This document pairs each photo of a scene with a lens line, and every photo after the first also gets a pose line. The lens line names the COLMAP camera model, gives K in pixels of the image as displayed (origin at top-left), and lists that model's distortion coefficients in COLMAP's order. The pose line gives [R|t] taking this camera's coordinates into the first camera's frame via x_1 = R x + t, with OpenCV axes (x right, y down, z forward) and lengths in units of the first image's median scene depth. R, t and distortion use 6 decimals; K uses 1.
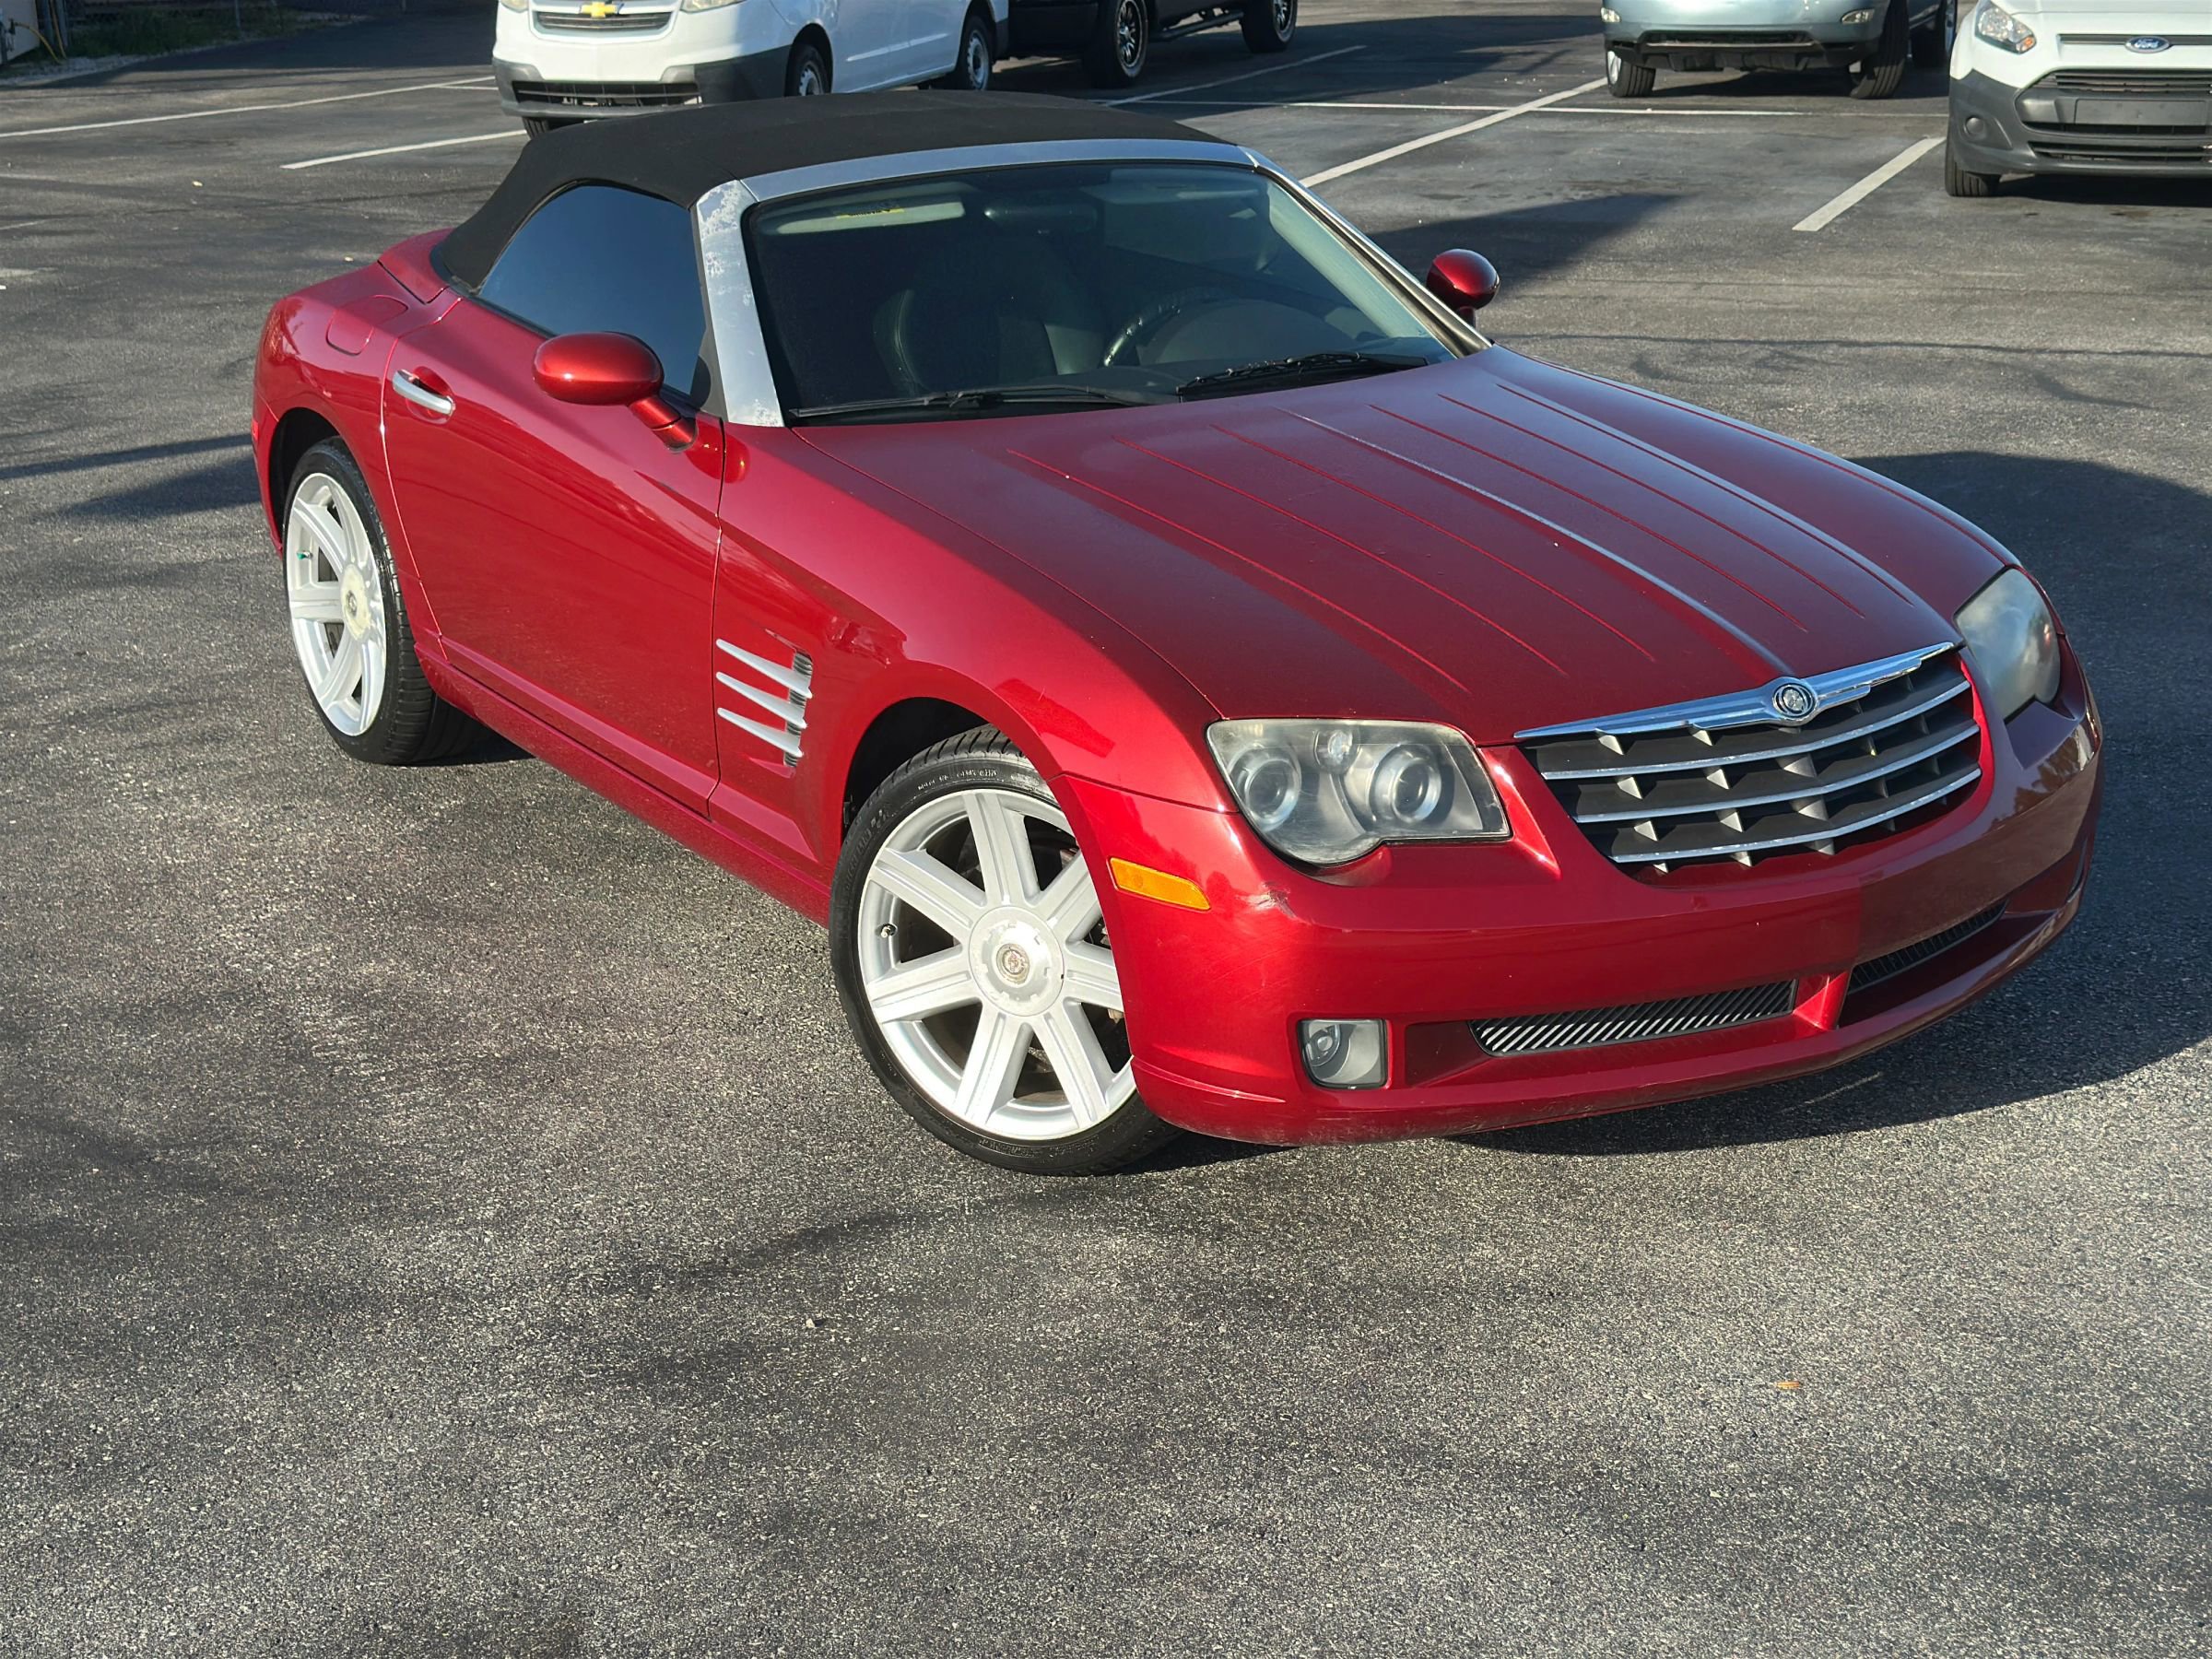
lens RADIAL K [[2906.6, 0, 1092.8], [0, 2906.6, 823.5], [0, 0, 1]] dist [0.187102, -0.391885]
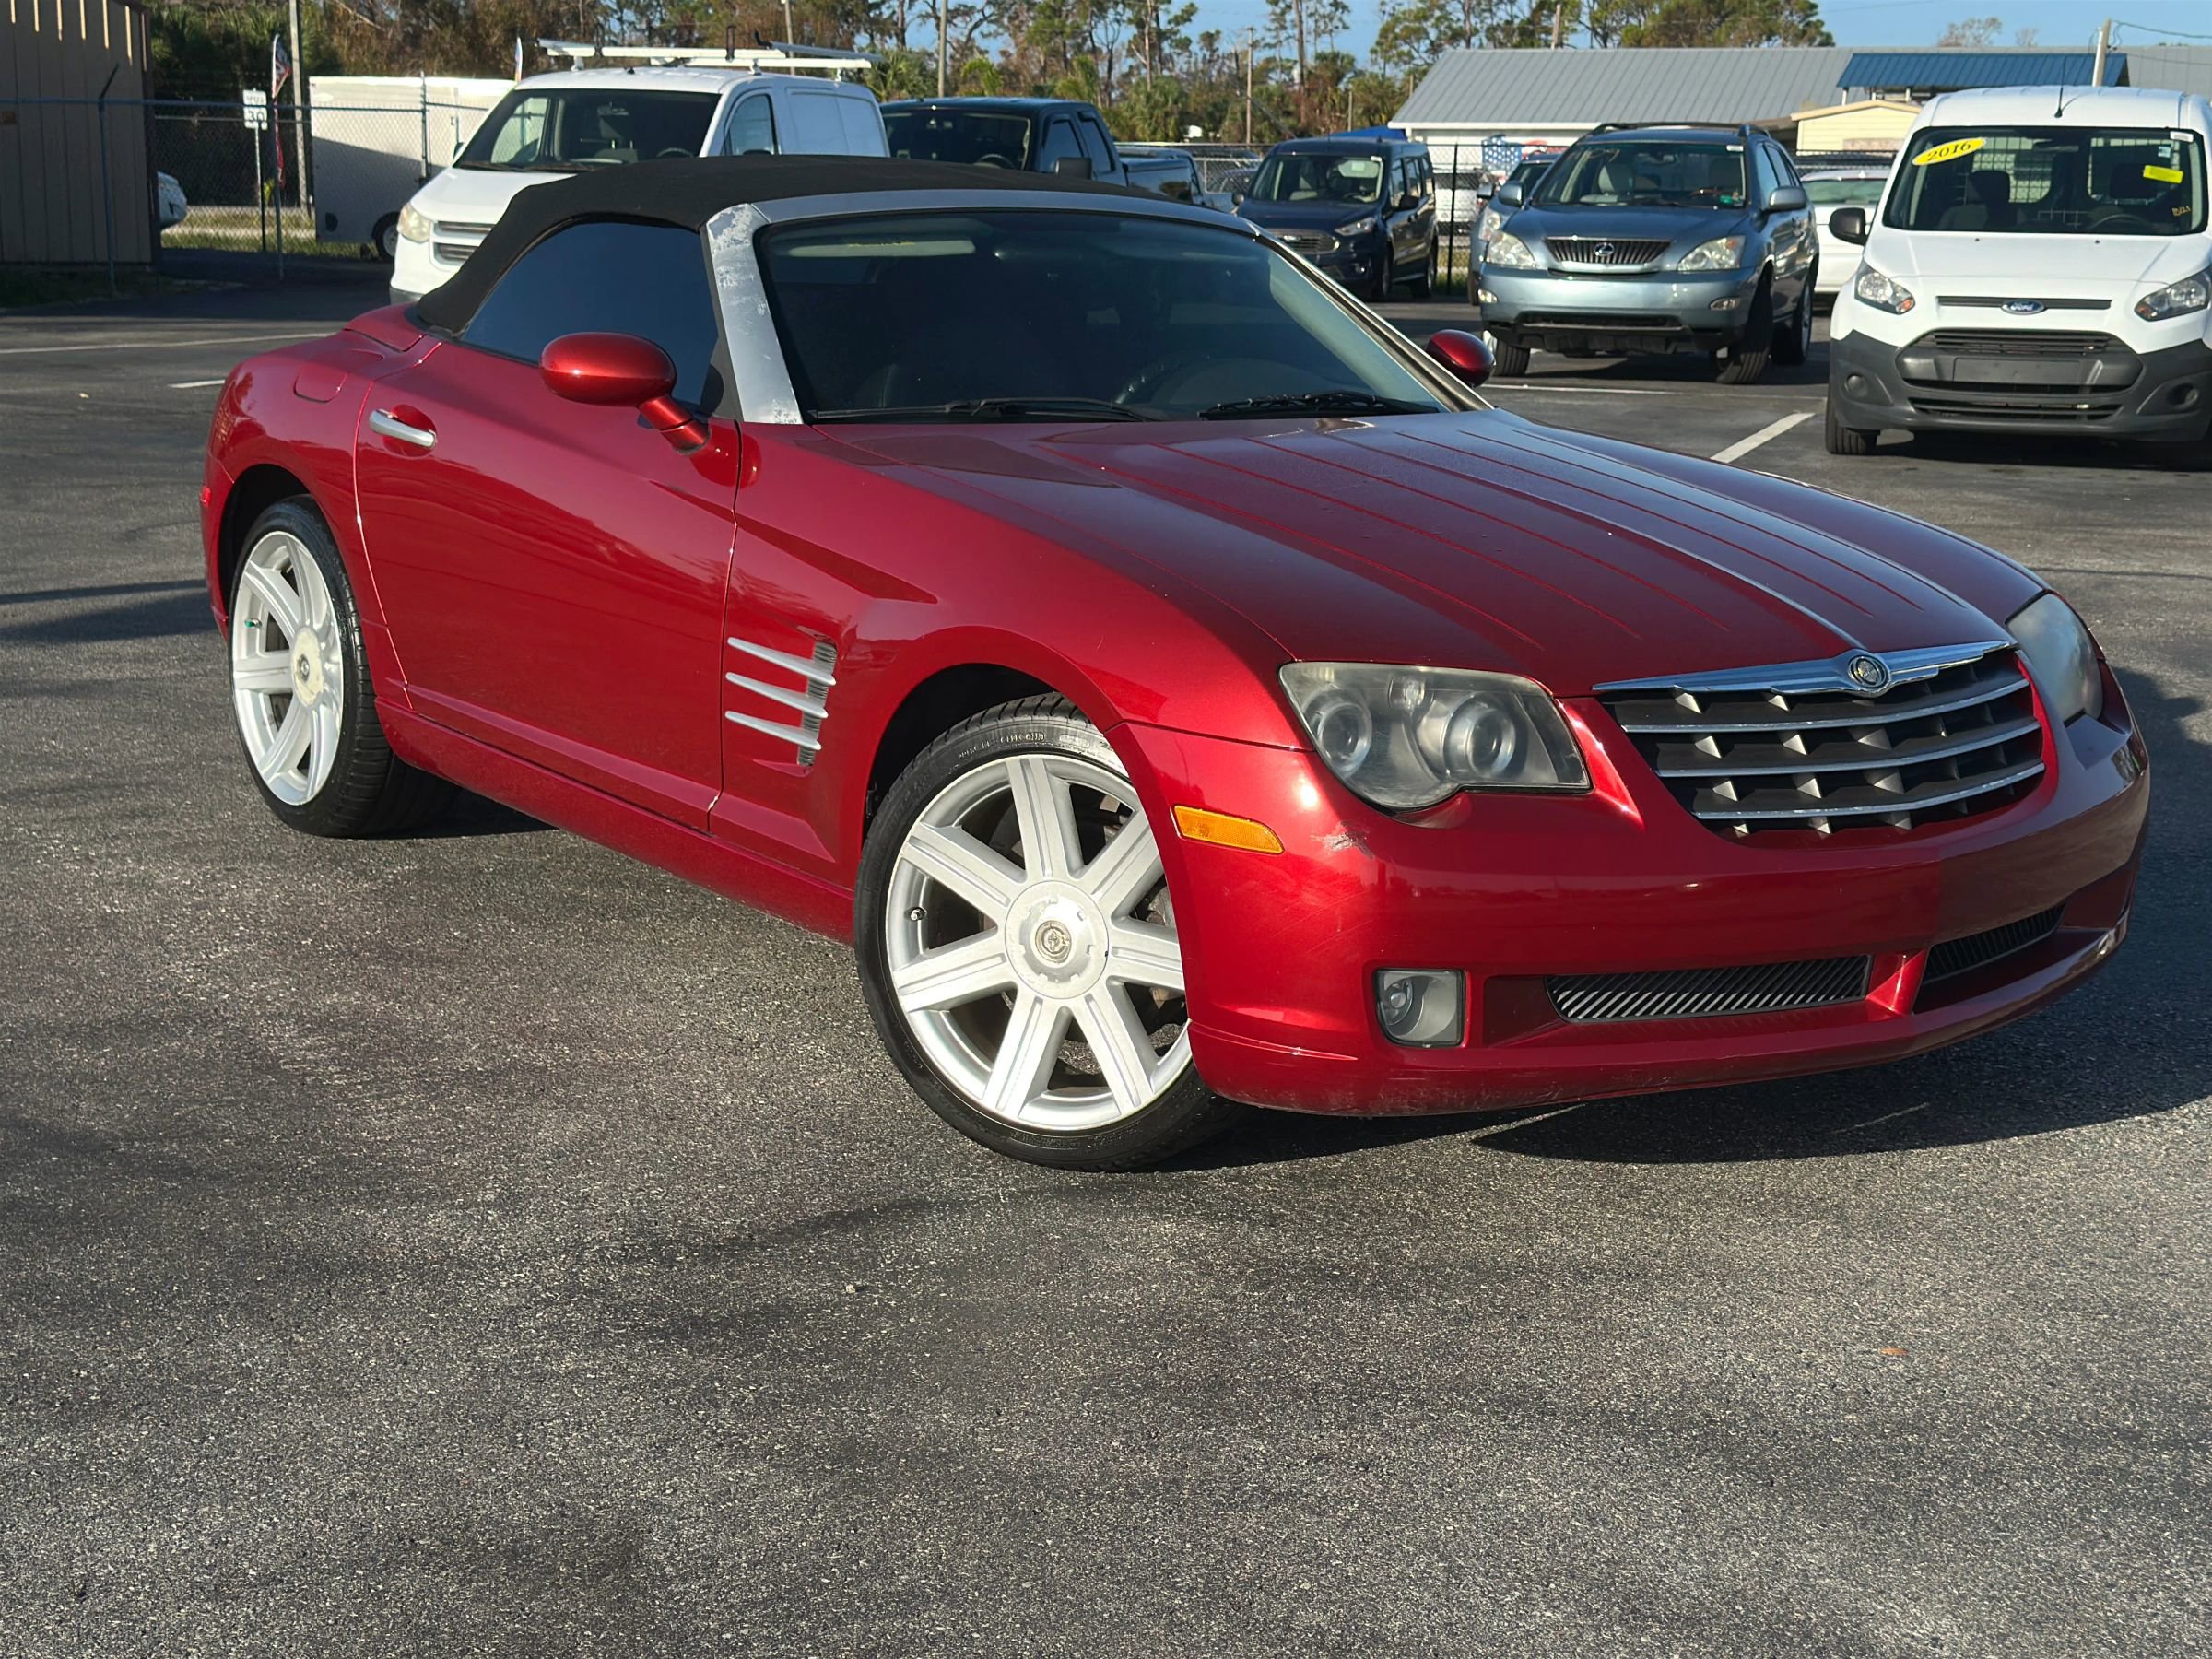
lens RADIAL K [[2914.5, 0, 1106.0], [0, 2914.5, 829.5], [0, 0, 1]] dist [0.193810, -0.424663]
pose [[0.998101, 0.021366, 0.057767, -0.067763], [-0.015176, 0.994299, -0.105543, 0.114774], [-0.059693, 0.104466, 0.992735, 0.046531]]
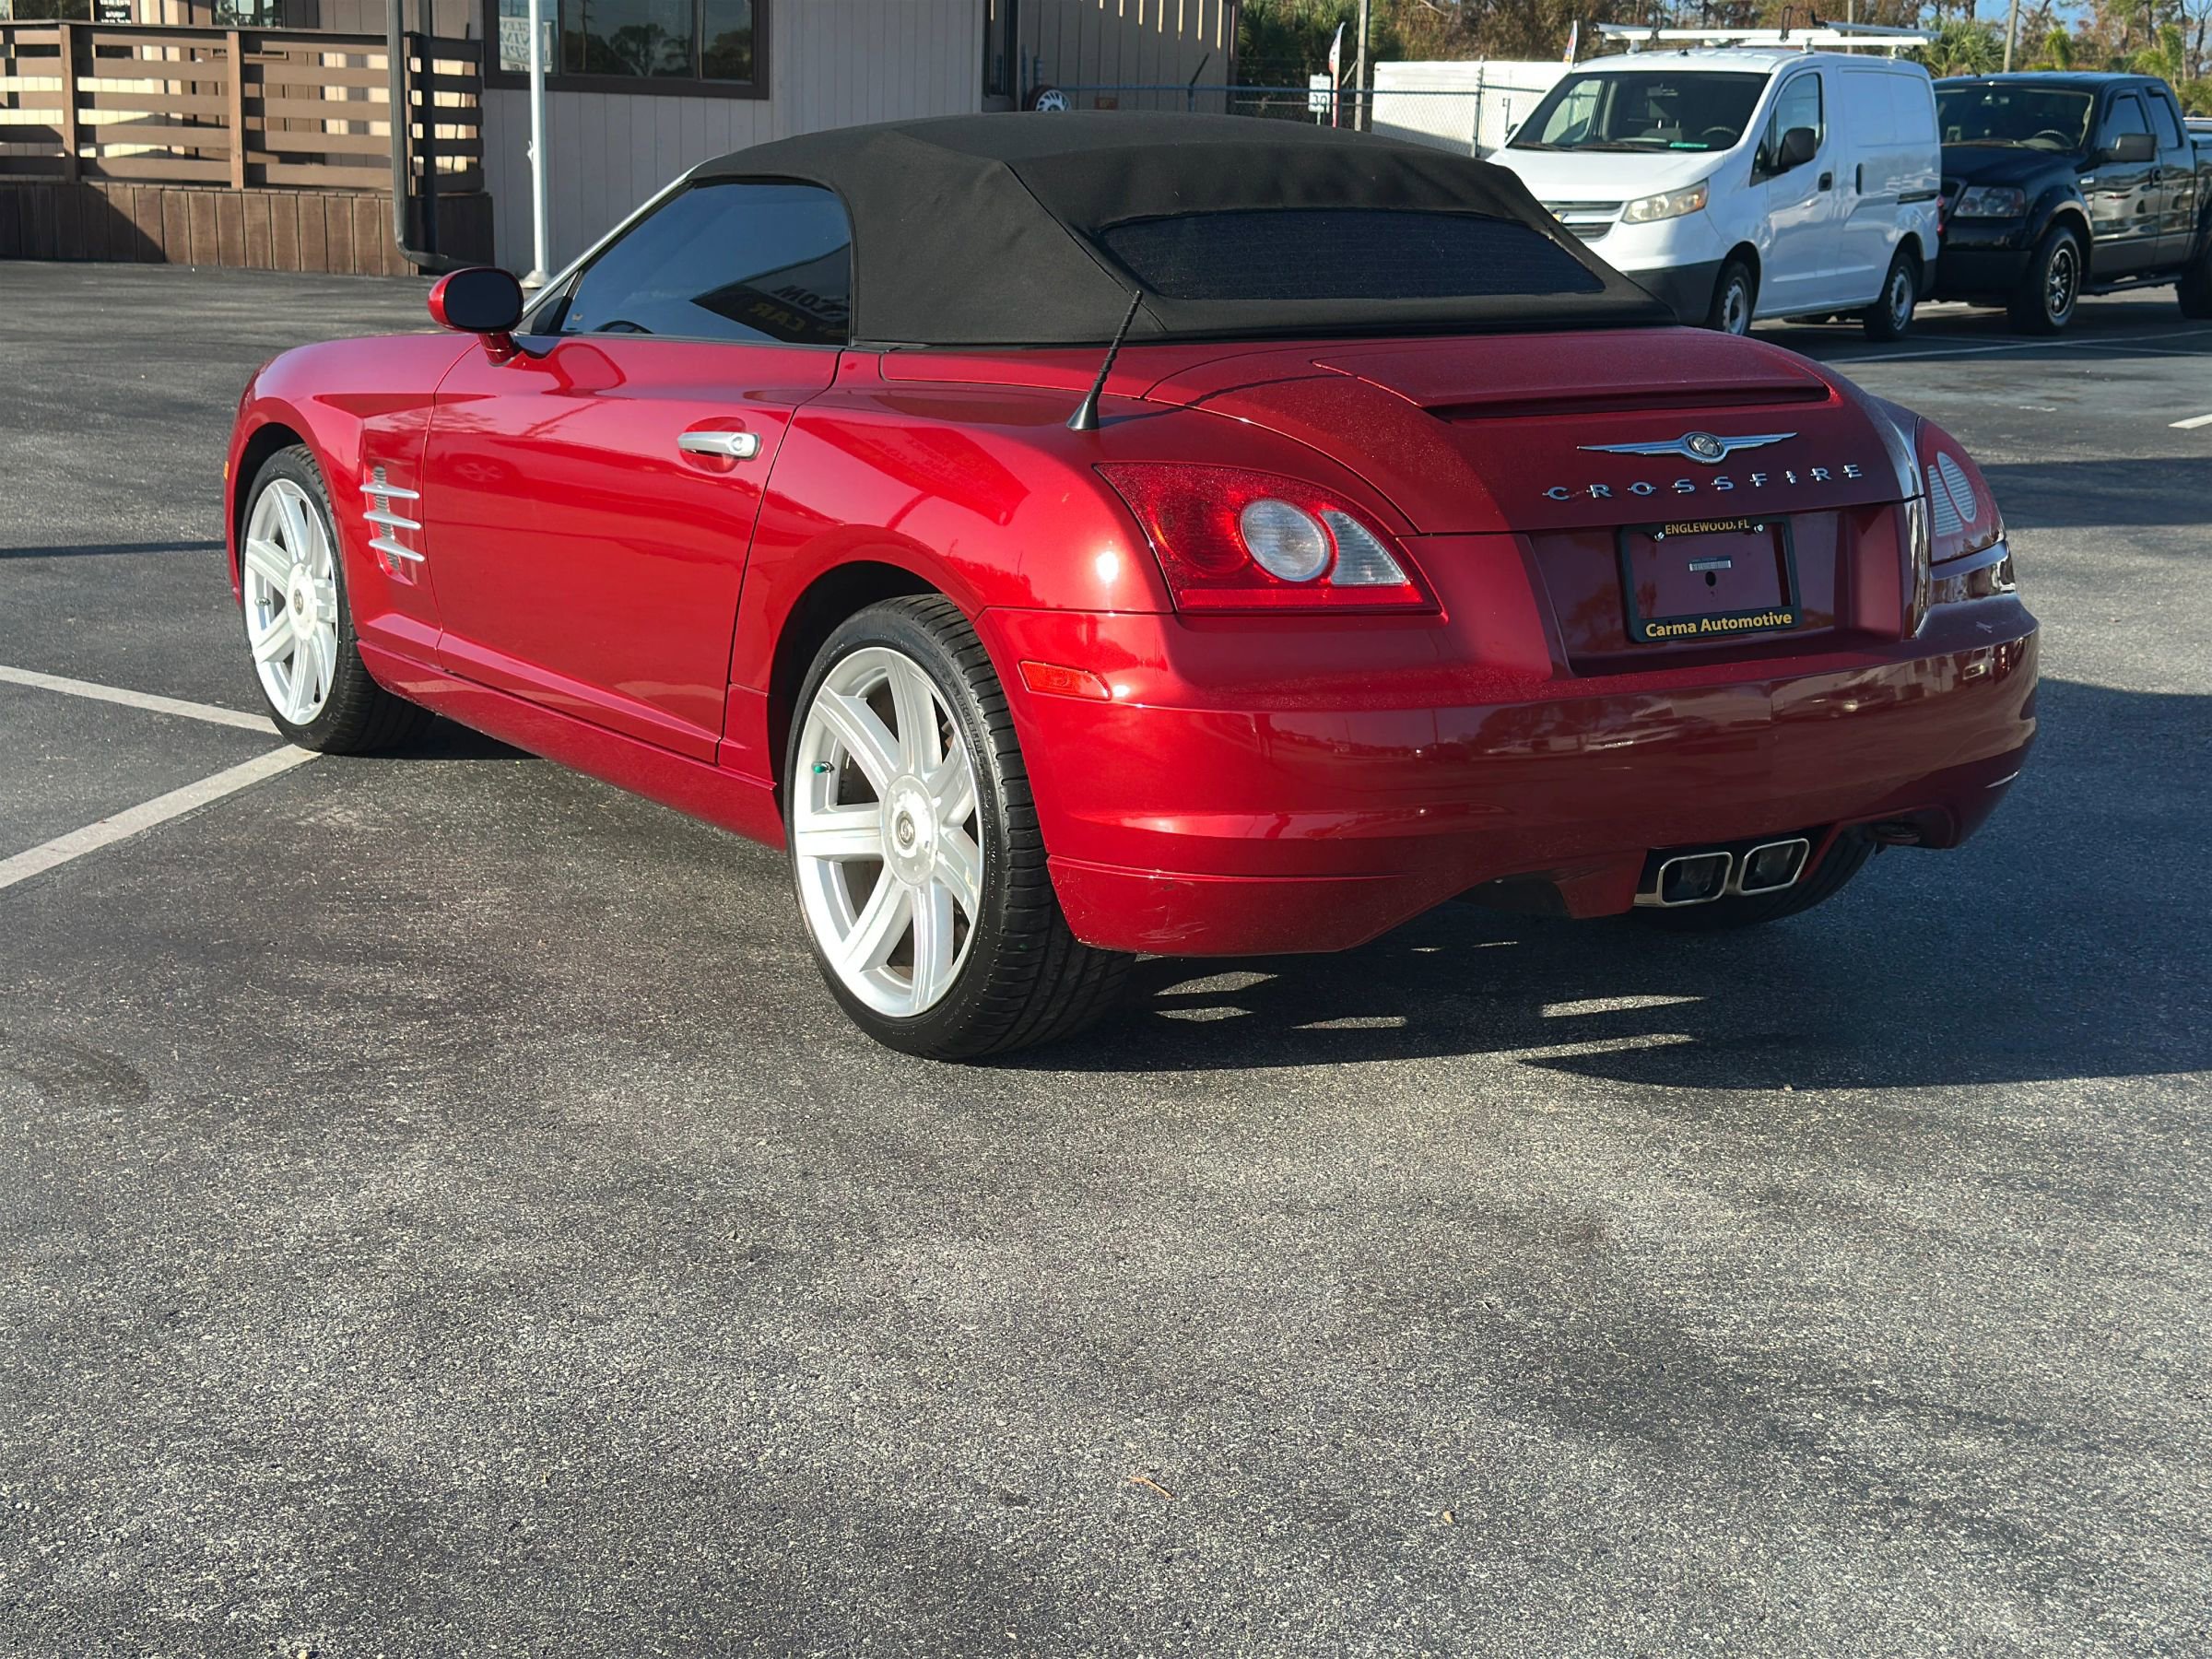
lens RADIAL K [[2914.5, 0, 1106.0], [0, 2914.5, 829.5], [0, 0, 1]] dist [0.193810, -0.424663]
pose [[0.957832, 0.105856, -0.267119, -0.052437], [-0.130147, 0.988663, -0.074884, 0.179305], [0.256164, 0.106491, 0.960749, -0.146248]]
